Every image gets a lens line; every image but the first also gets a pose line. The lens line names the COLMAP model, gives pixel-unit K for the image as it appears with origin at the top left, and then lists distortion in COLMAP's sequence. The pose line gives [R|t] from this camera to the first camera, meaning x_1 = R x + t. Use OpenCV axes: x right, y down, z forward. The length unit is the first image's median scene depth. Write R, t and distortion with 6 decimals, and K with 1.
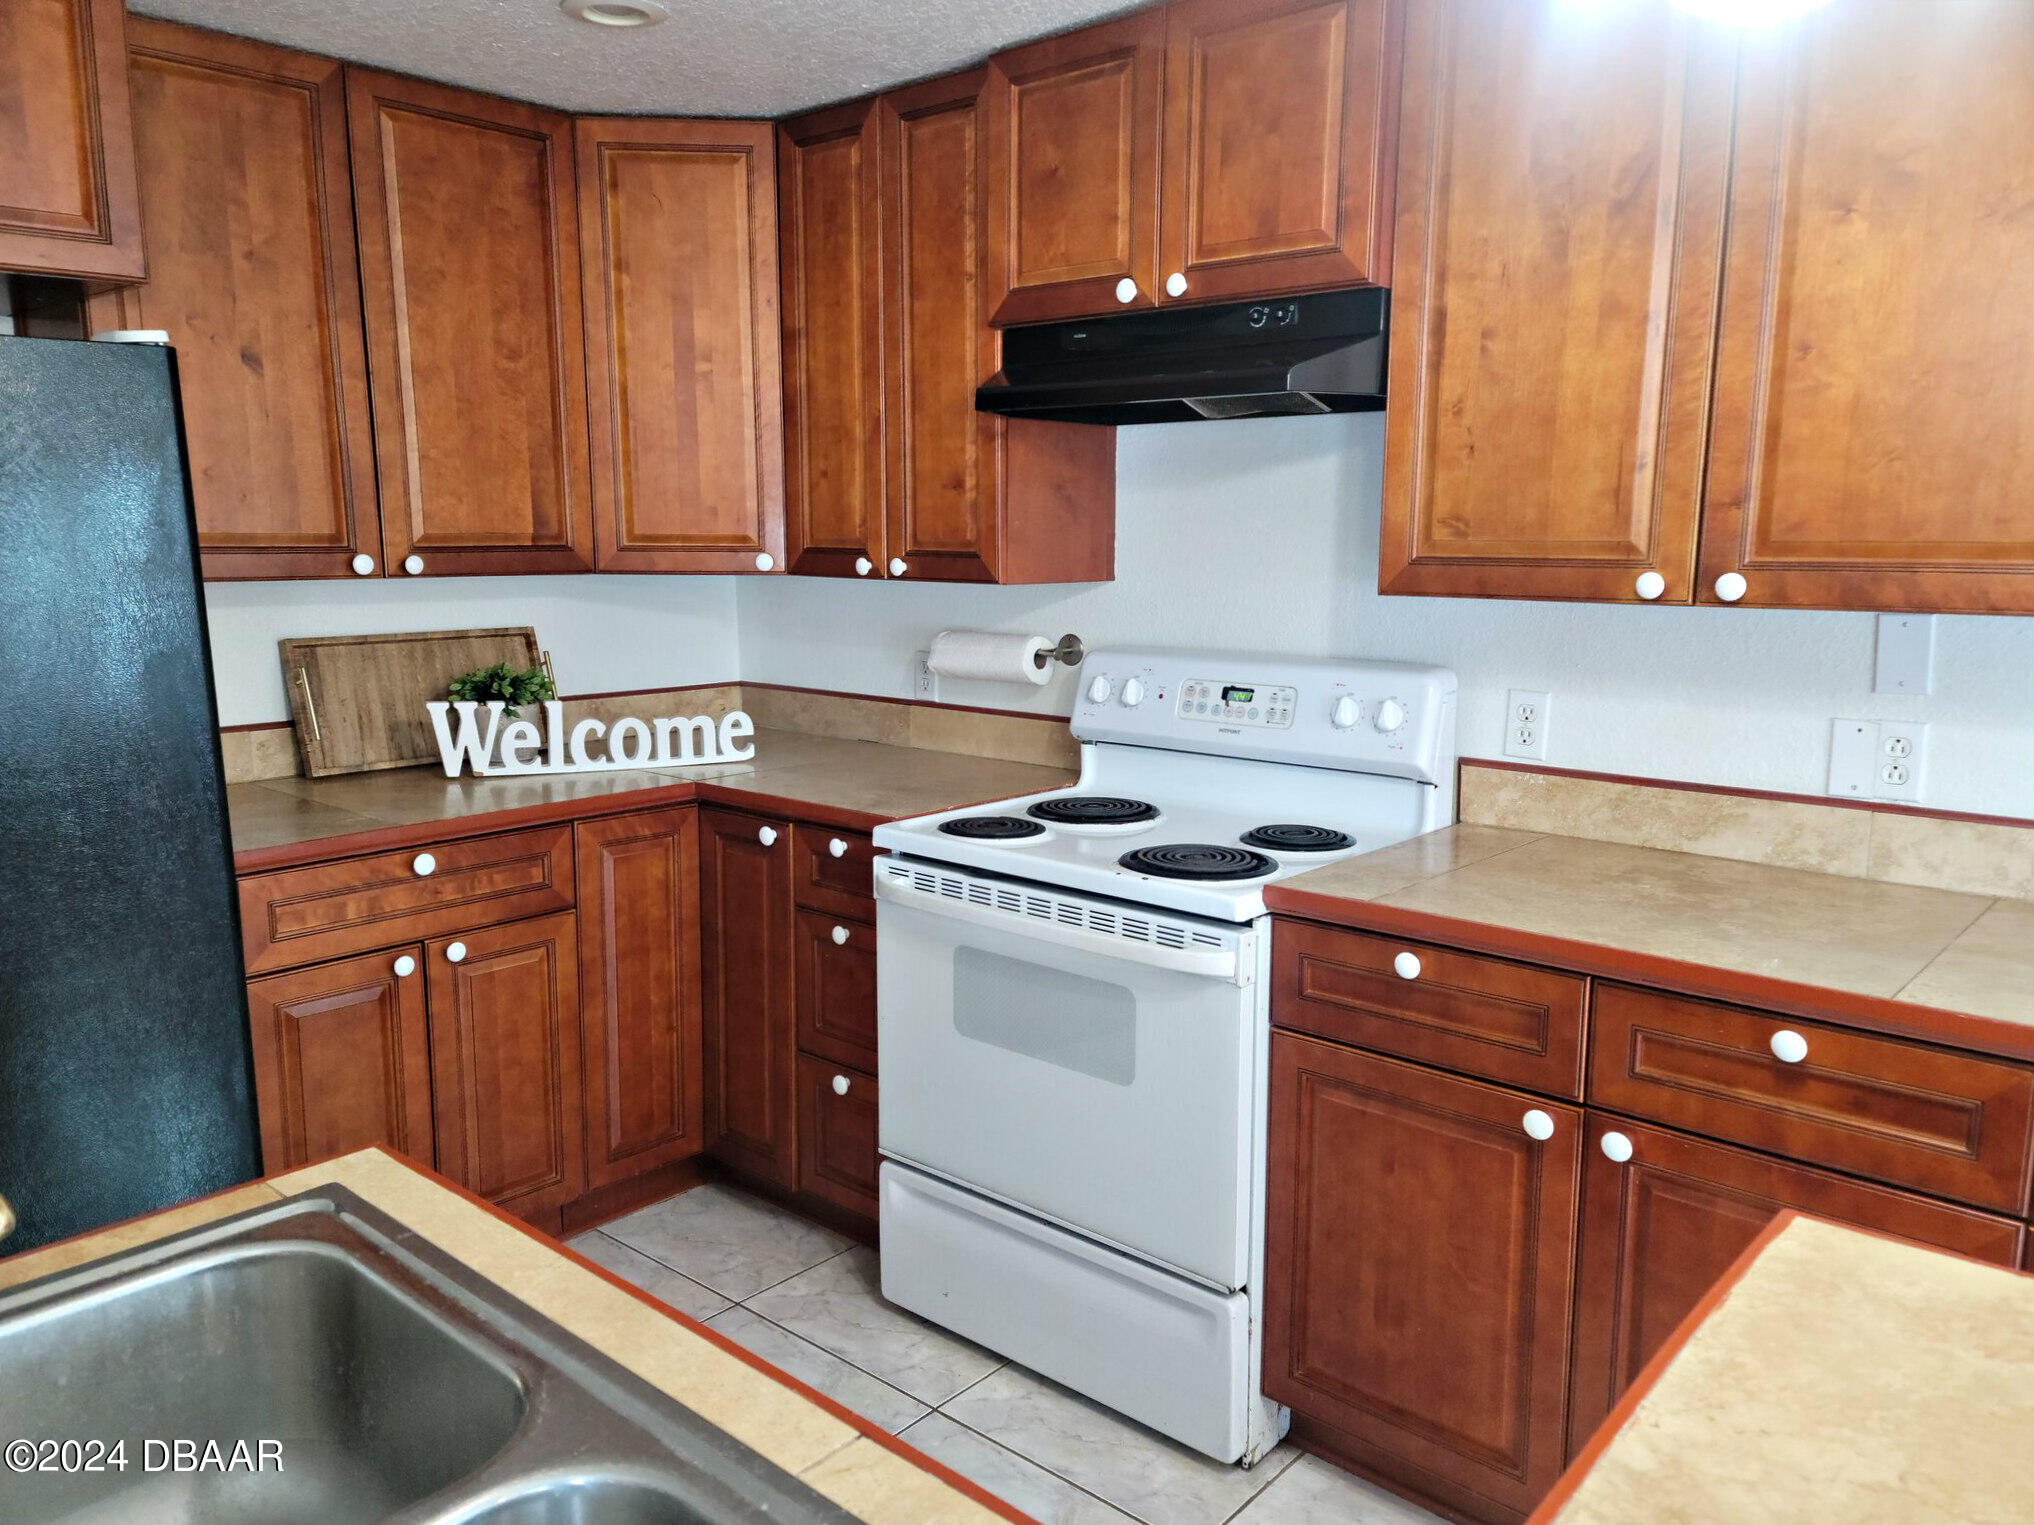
lens RADIAL K [[1594.0, 0, 1017.0], [0, 1594.0, 762.5], [0, 0, 1]] dist [0.111773, 0.000071]
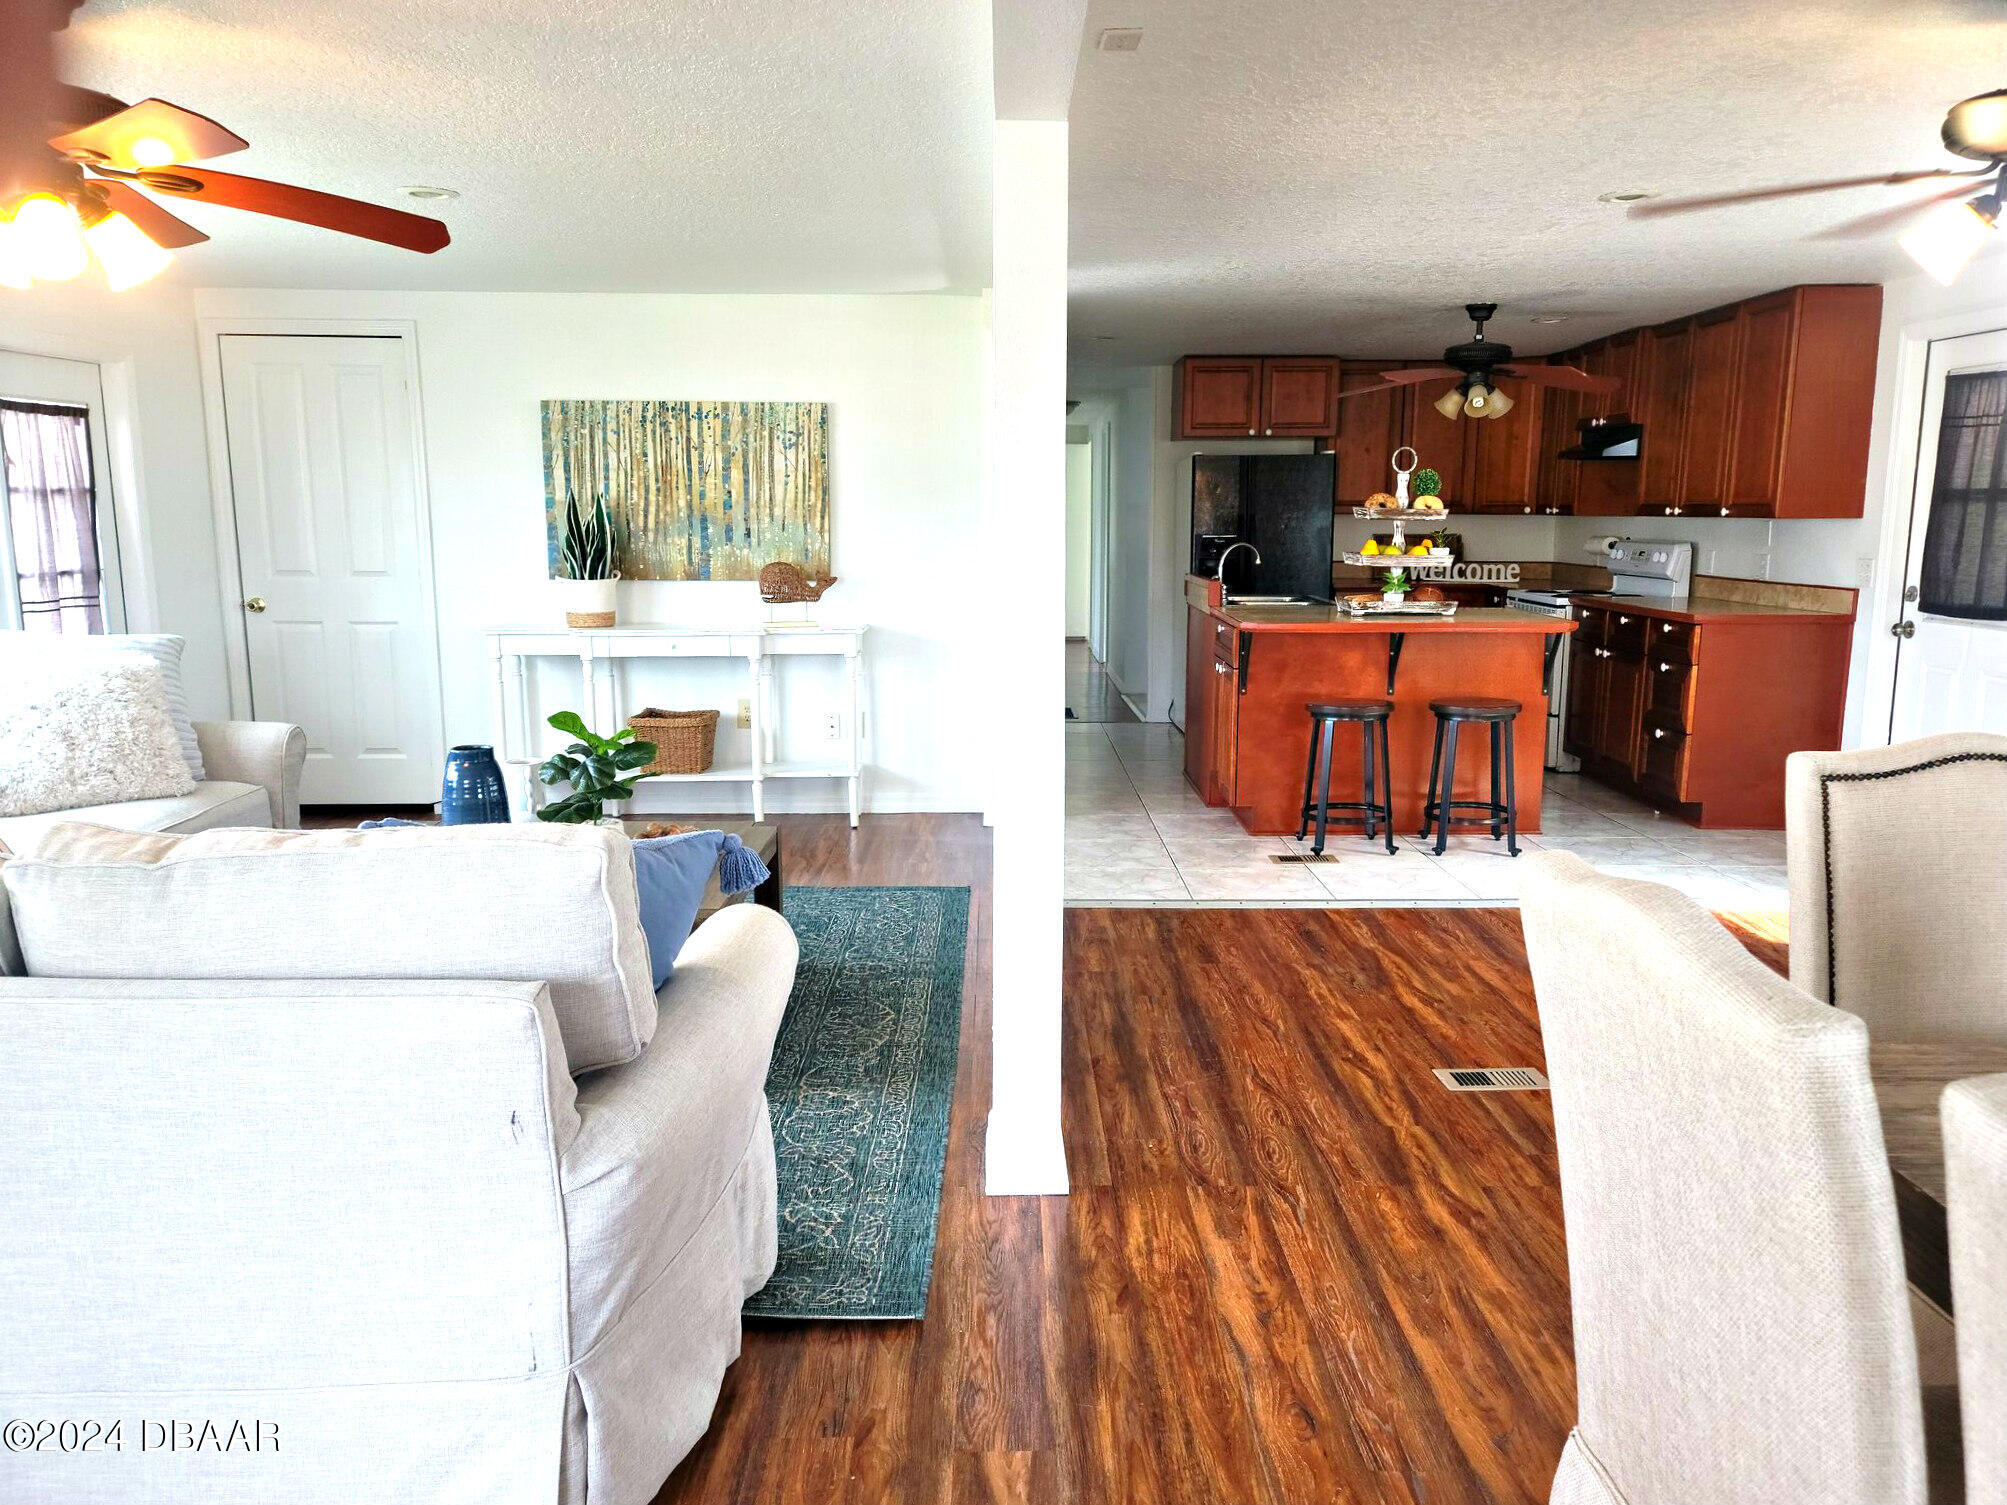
lens RADIAL K [[1472.1, 0, 1003.5], [0, 1472.1, 752.5], [0, 0, 1]] dist [0.039381, -0.000948]
pose [[0.676123, 0.126036, -0.725929, 1.361691], [-0.119282, 0.990987, 0.060958, 0.289975], [0.727069, 0.045375, 0.685063, -1.673255]]
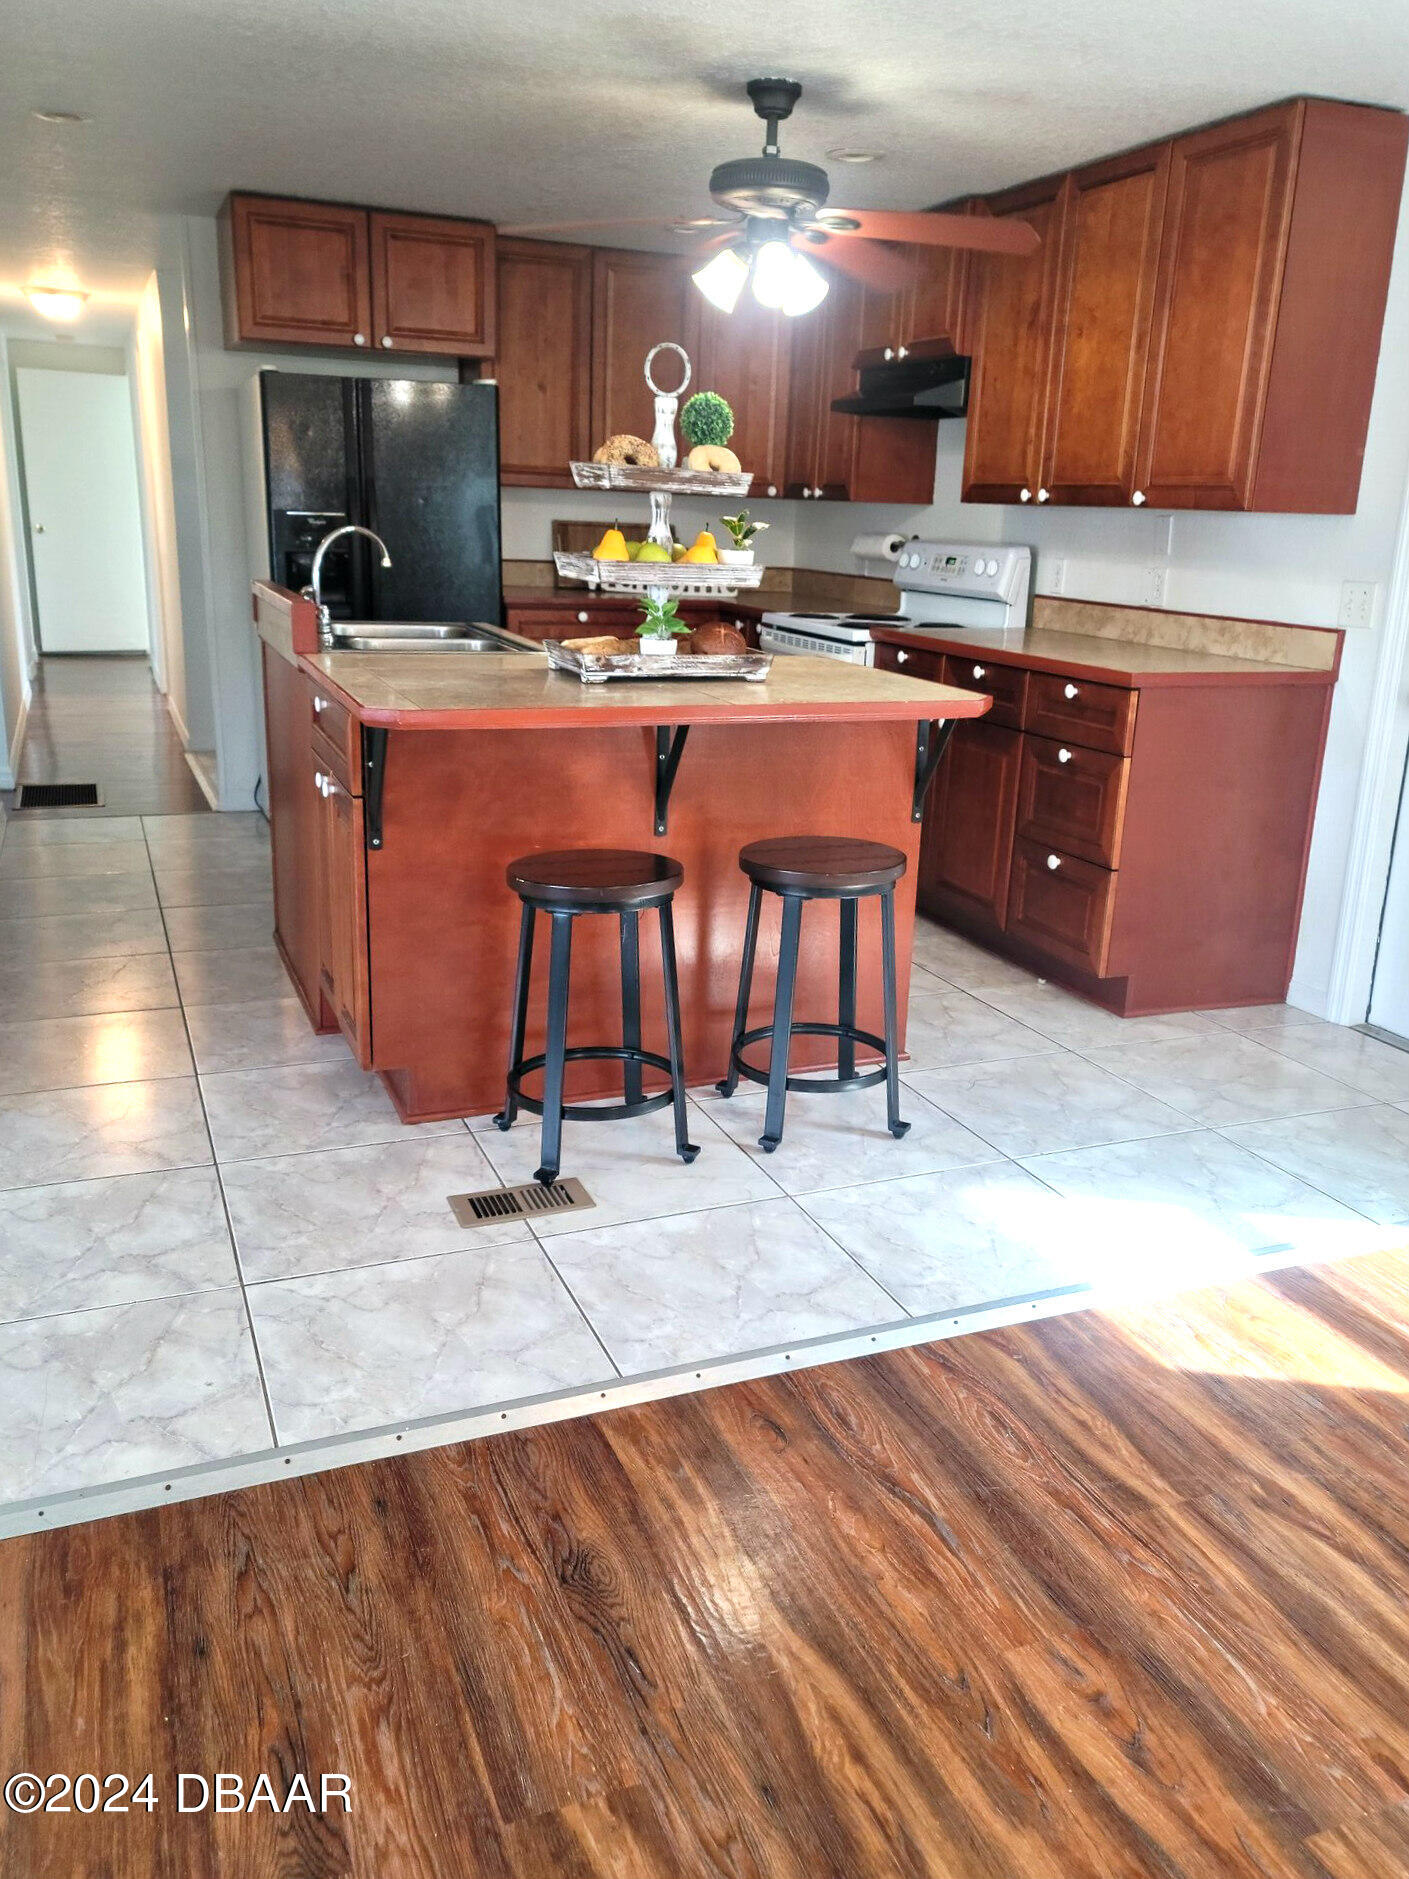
lens RADIAL K [[1493.7, 0, 722.0], [0, 1493.7, 910.7], [0, 0, 1]] dist [0.047100, -0.006038]
pose [[0.904285, 0.145649, -0.401316, 0.693657], [-0.103693, 0.986789, 0.124484, 0.183243], [0.414145, -0.070955, 0.907441, -0.829651]]
